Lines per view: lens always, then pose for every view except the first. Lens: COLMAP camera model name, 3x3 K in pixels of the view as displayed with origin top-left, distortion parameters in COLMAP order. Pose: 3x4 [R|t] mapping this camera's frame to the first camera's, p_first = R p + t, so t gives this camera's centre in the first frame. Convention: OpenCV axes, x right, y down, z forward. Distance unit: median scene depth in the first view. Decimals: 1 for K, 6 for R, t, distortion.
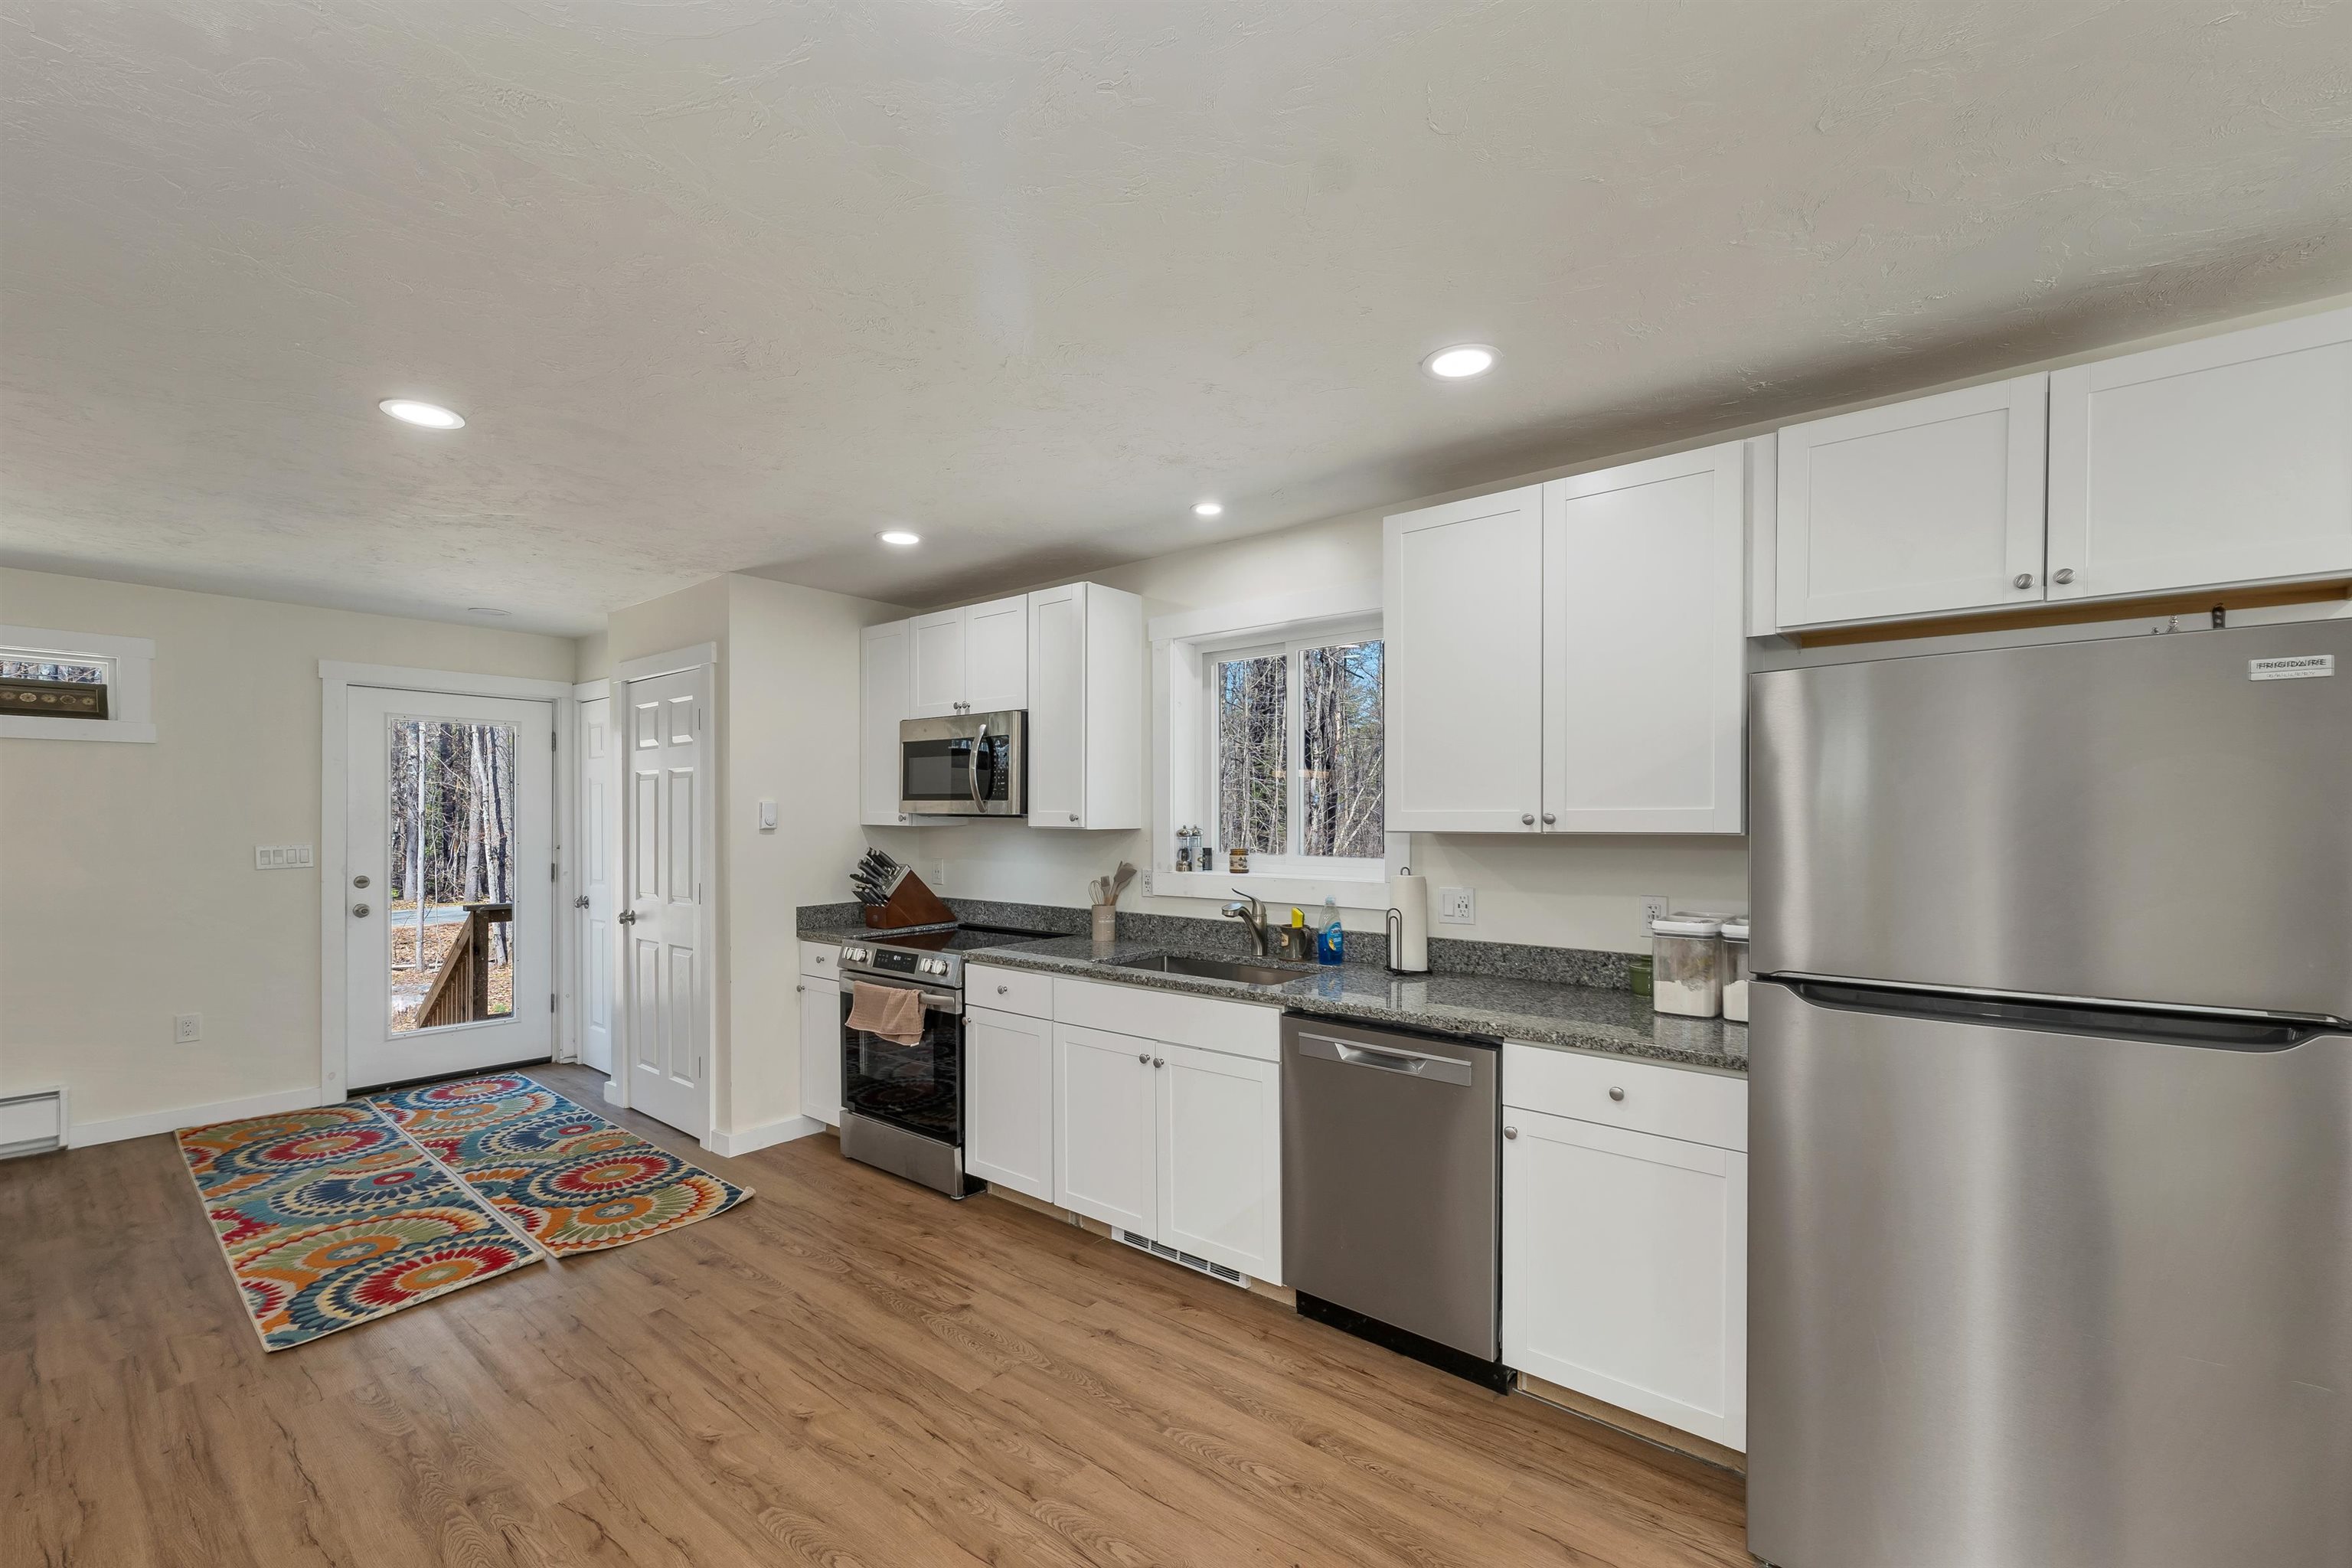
lens RADIAL K [[973.8, 0, 1179.7], [0, 973.8, 823.7], [0, 0, 1]] dist [0.001416, 0.000076]
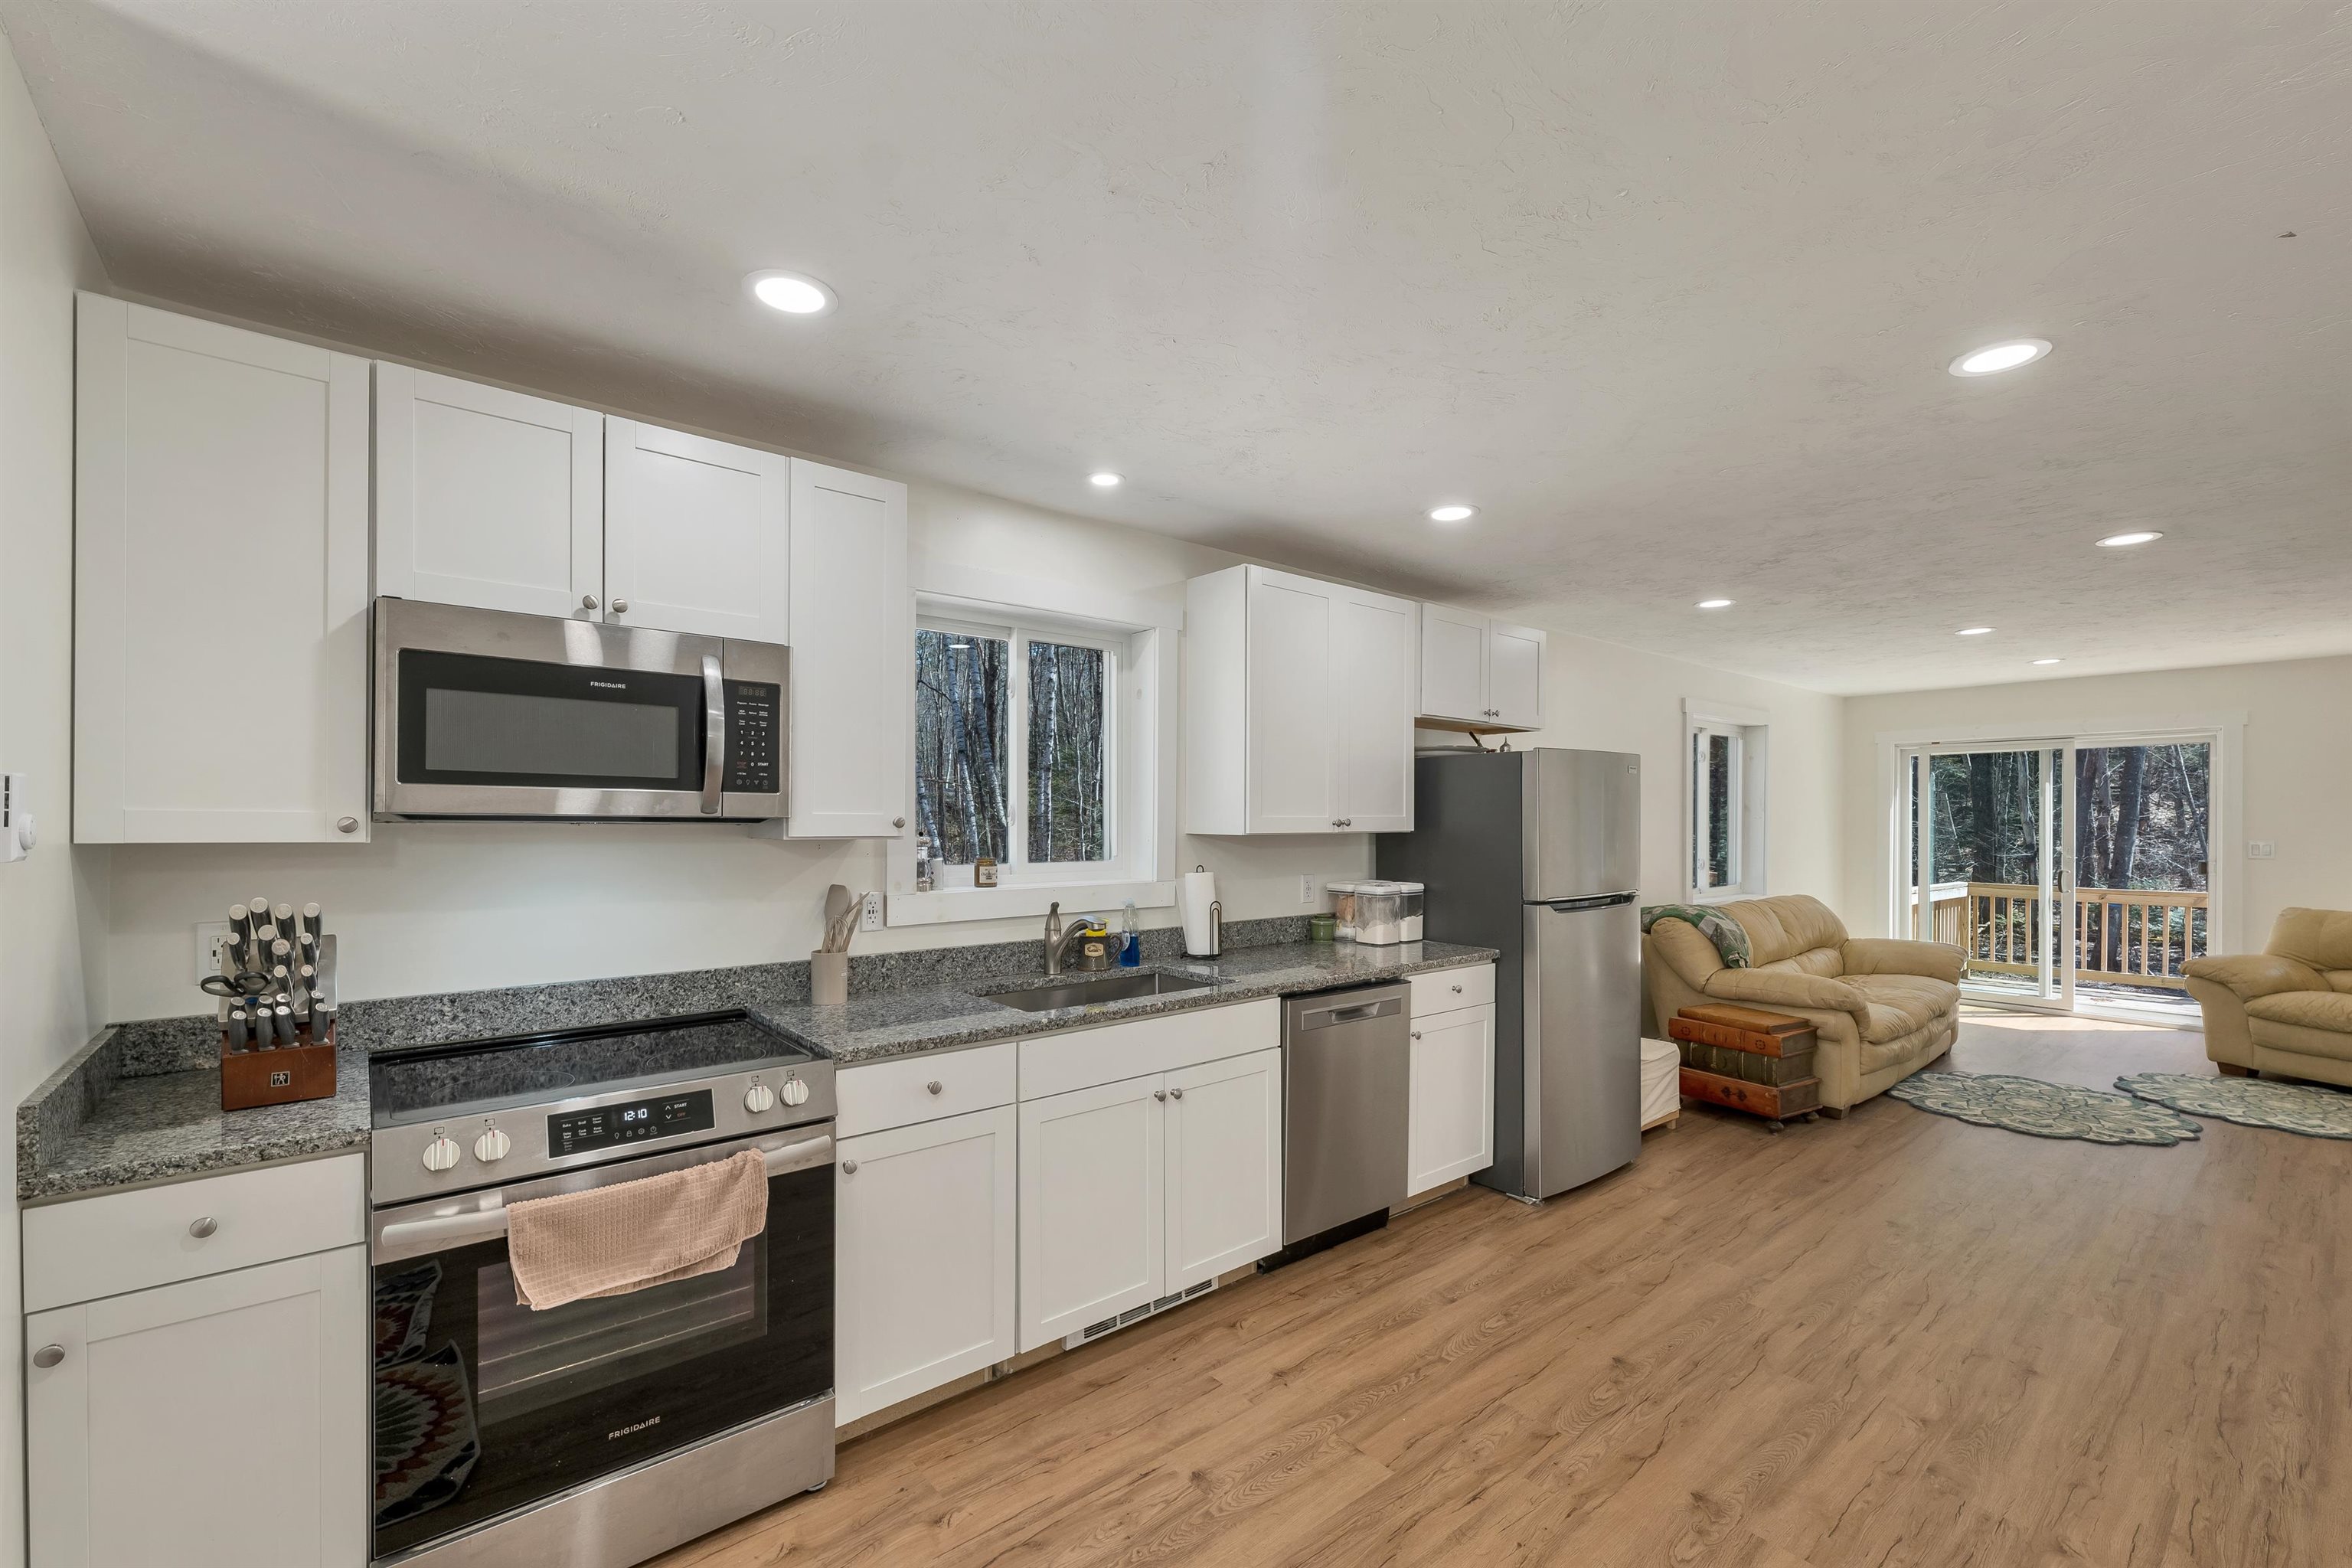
lens RADIAL K [[973.8, 0, 1167.5], [0, 973.8, 824.2], [0, 0, 1]] dist [0.001416, 0.000076]
pose [[0.201727, -0.004432, 0.979432, -0.728180], [0.007340, 0.999969, 0.003014, -0.005590], [-0.979414, 0.006581, 0.201753, 0.661852]]
